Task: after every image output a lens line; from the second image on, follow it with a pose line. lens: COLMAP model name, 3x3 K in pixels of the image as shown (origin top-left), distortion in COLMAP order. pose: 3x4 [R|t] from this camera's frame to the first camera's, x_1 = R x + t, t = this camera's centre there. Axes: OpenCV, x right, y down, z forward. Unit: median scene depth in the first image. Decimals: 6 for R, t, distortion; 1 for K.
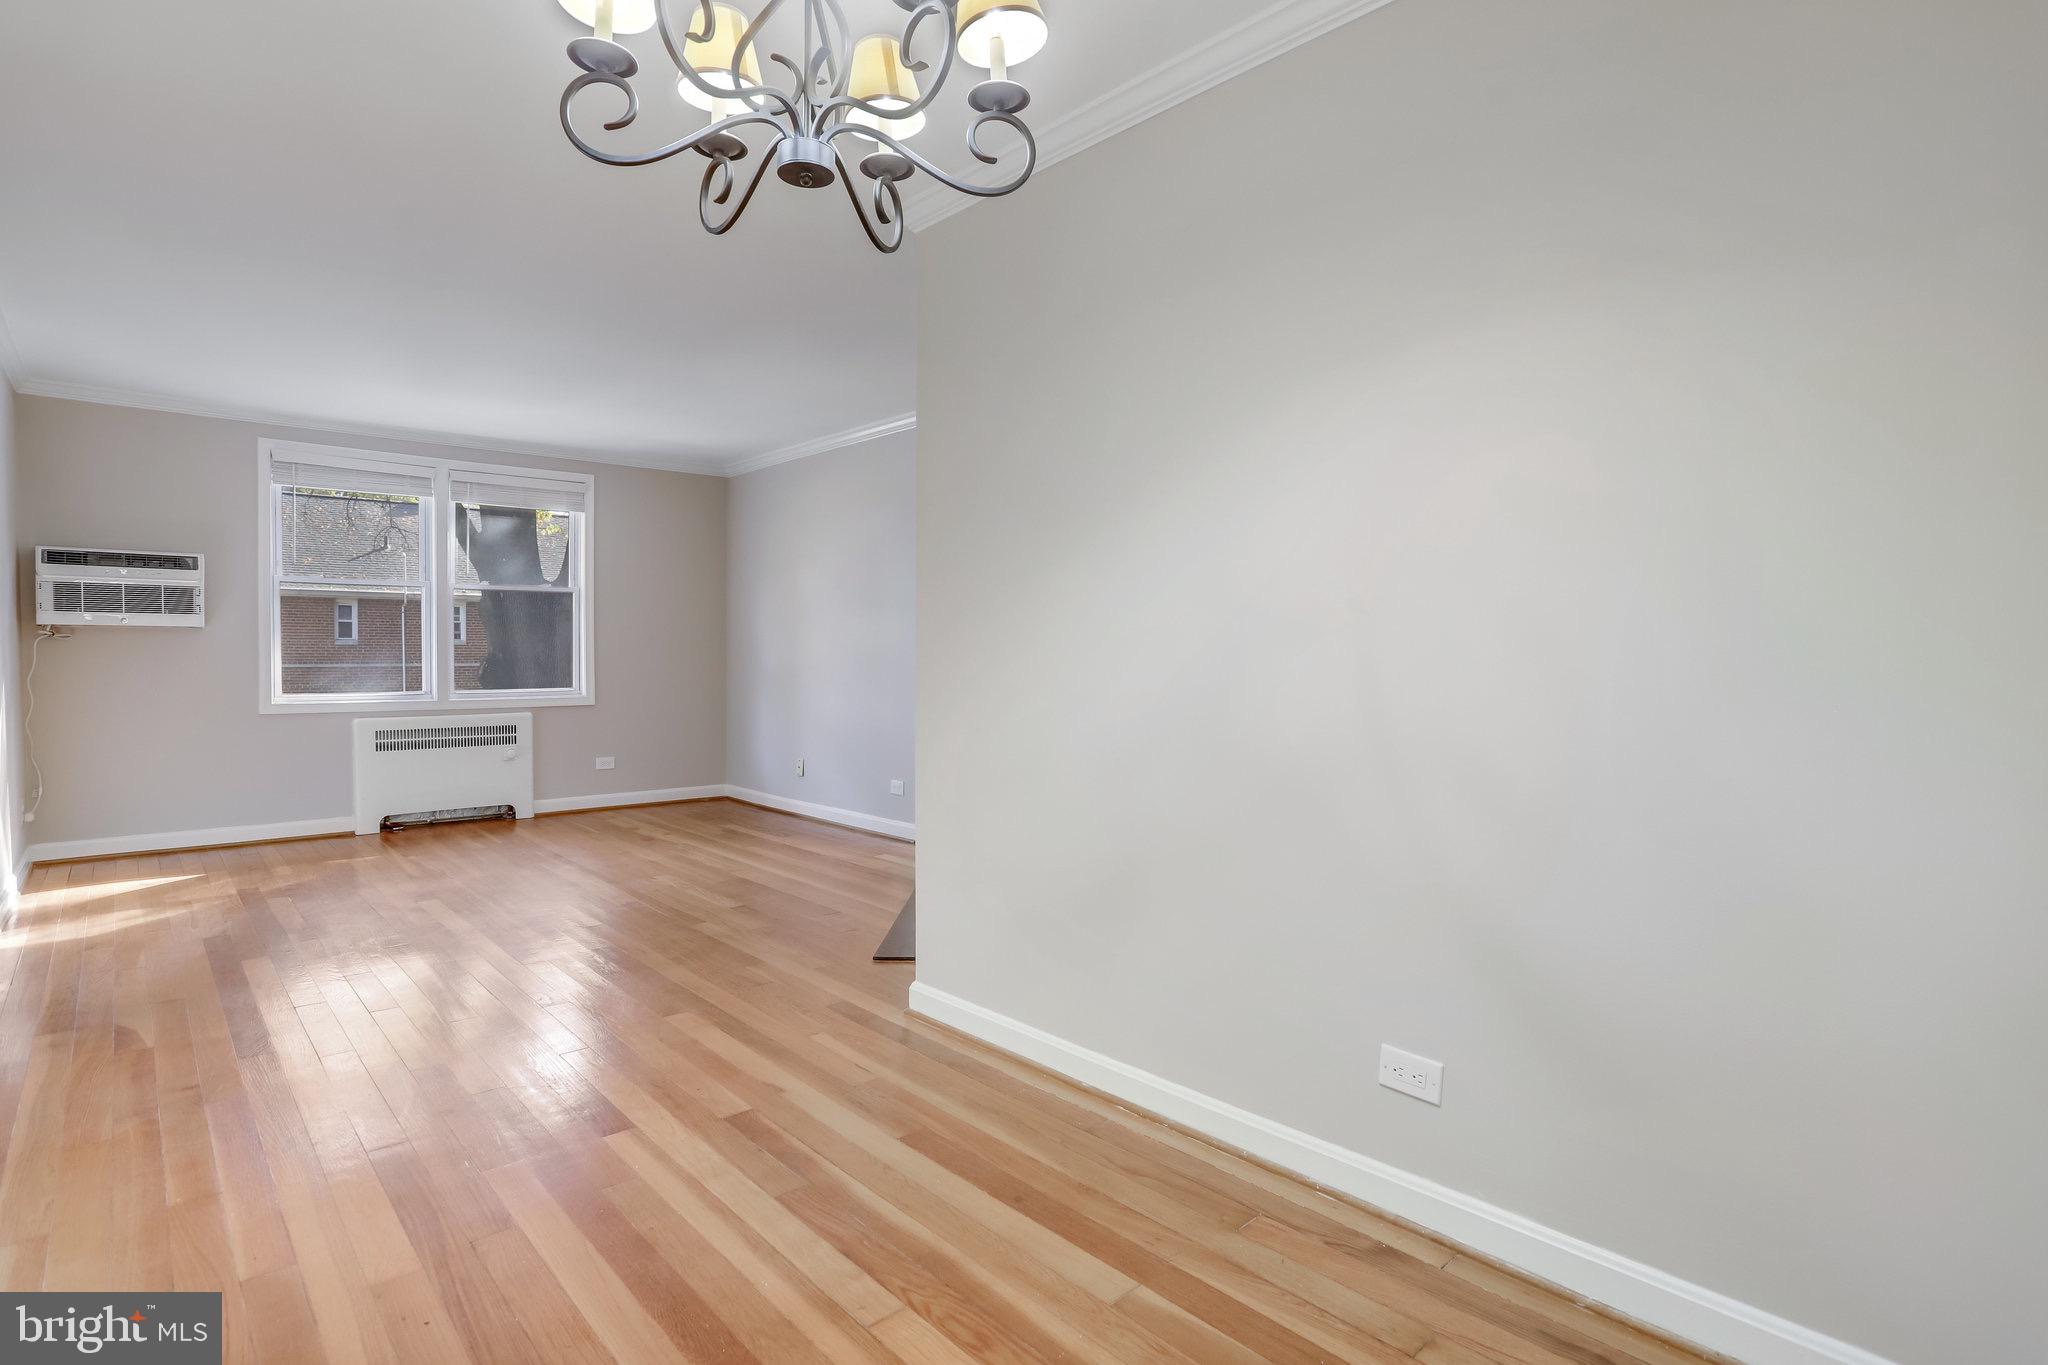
lens RADIAL K [[1016.1, 0, 1023.1], [0, 1016.1, 665.6], [0, 0, 1]] dist [-0.061536, 0.022071]
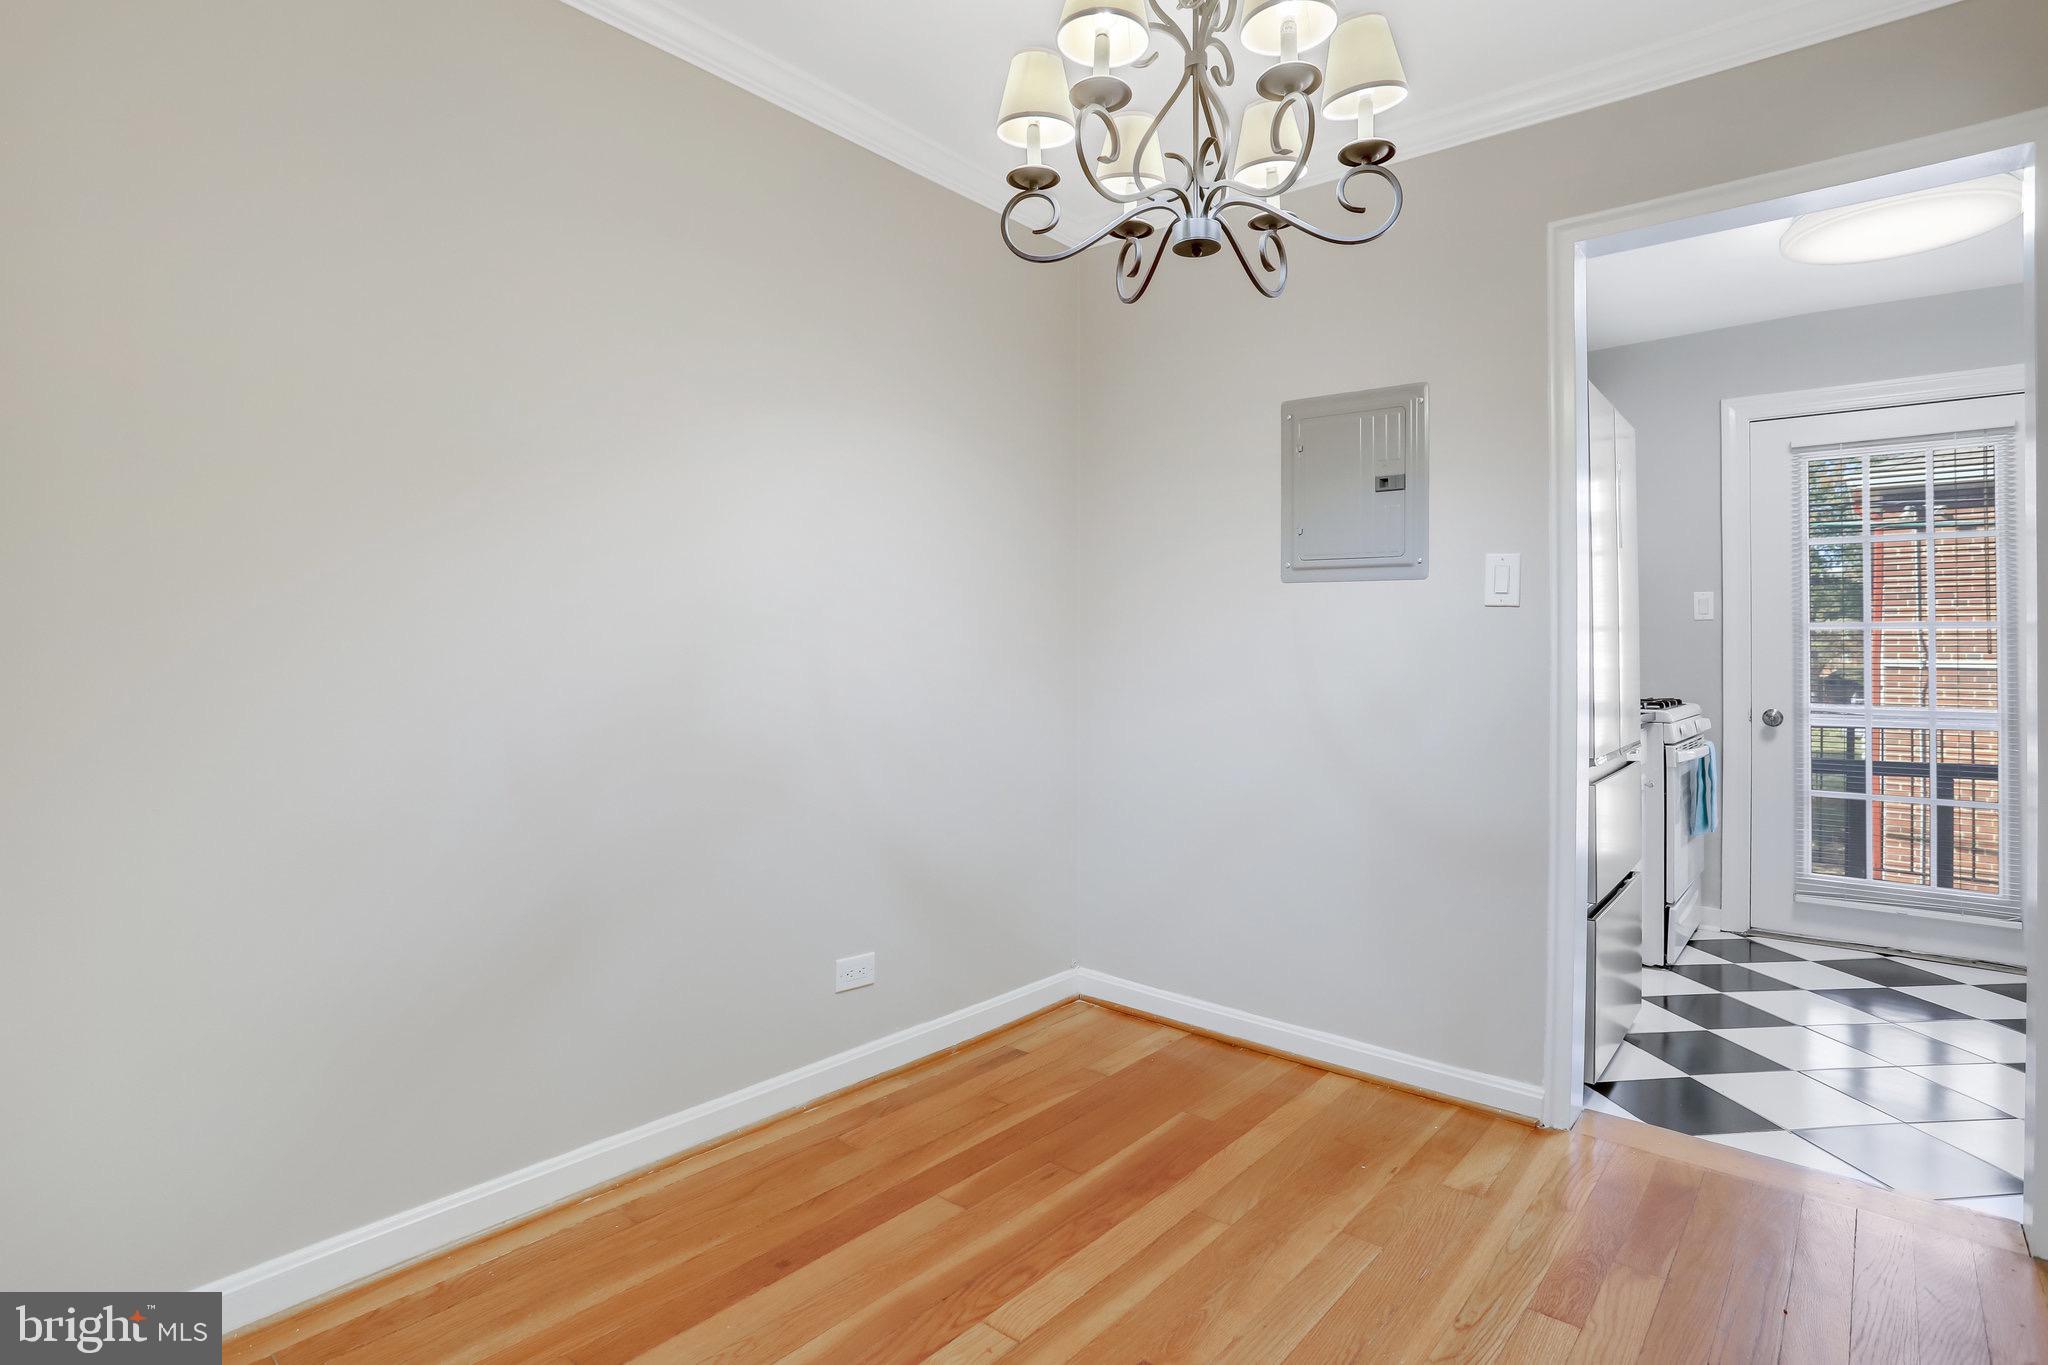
lens RADIAL K [[1016.1, 0, 1016.5], [0, 1016.1, 660.2], [0, 0, 1]] dist [-0.061536, 0.022071]
pose [[-0.103449, -0.013470, 0.994544, -0.303706], [0.004019, 0.999894, 0.013961, -0.004926], [-0.994627, 0.005441, -0.103384, 0.298517]]
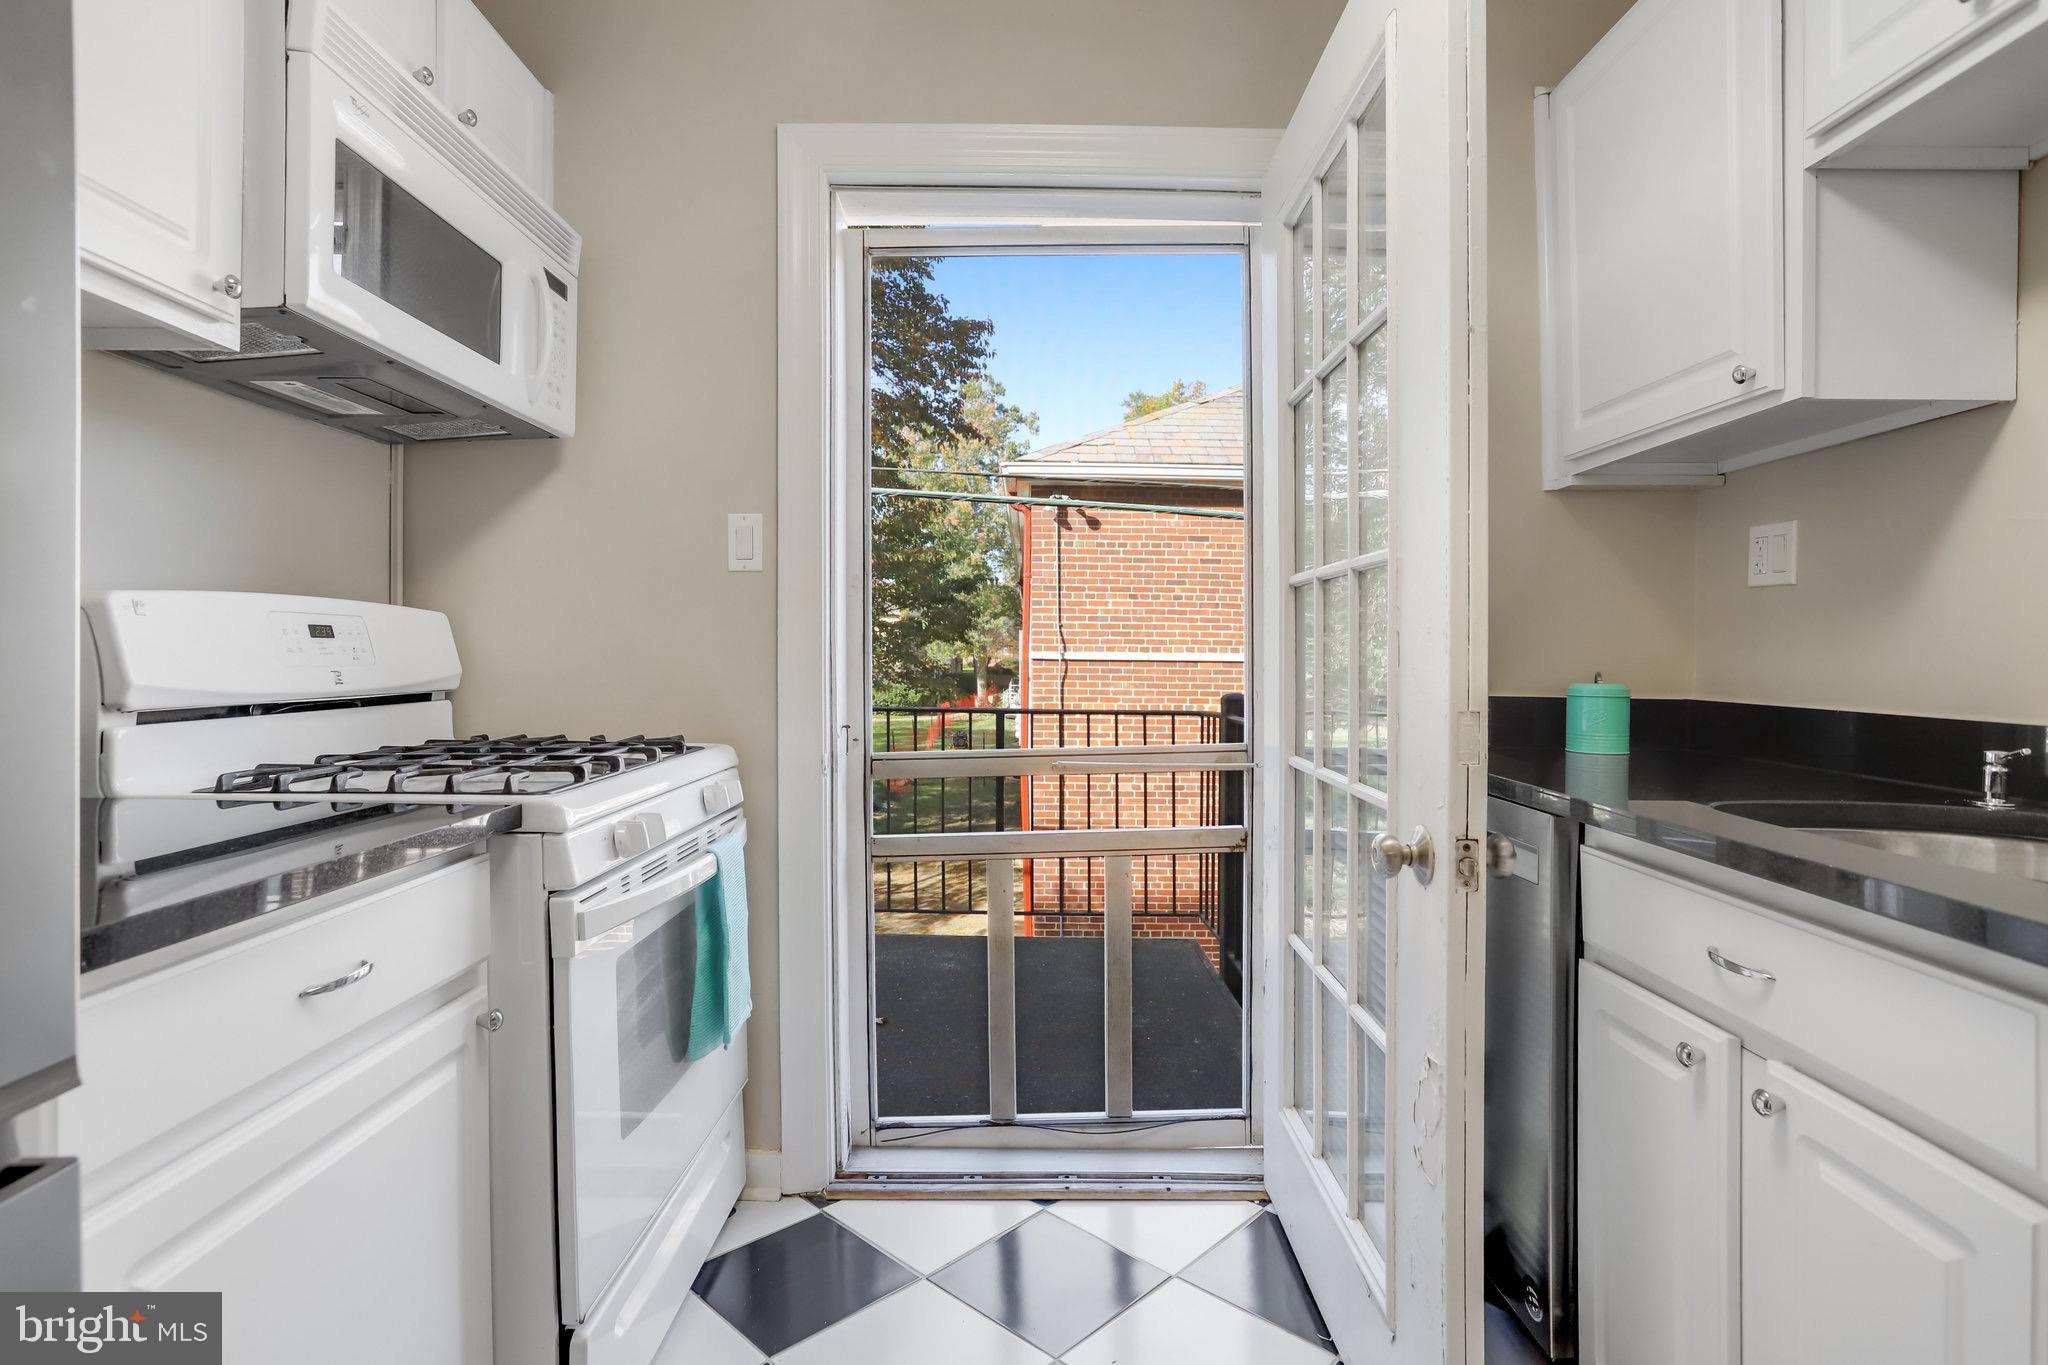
lens RADIAL K [[1016.1, 0, 1033.6], [0, 1016.1, 651.3], [0, 0, 1]] dist [-0.061536, 0.022071]
pose [[-0.738665, -0.012611, 0.673955, 0.035582], [-0.006074, 0.999909, 0.012054, 0.001266], [-0.674046, 0.004810, -0.738674, -0.067562]]
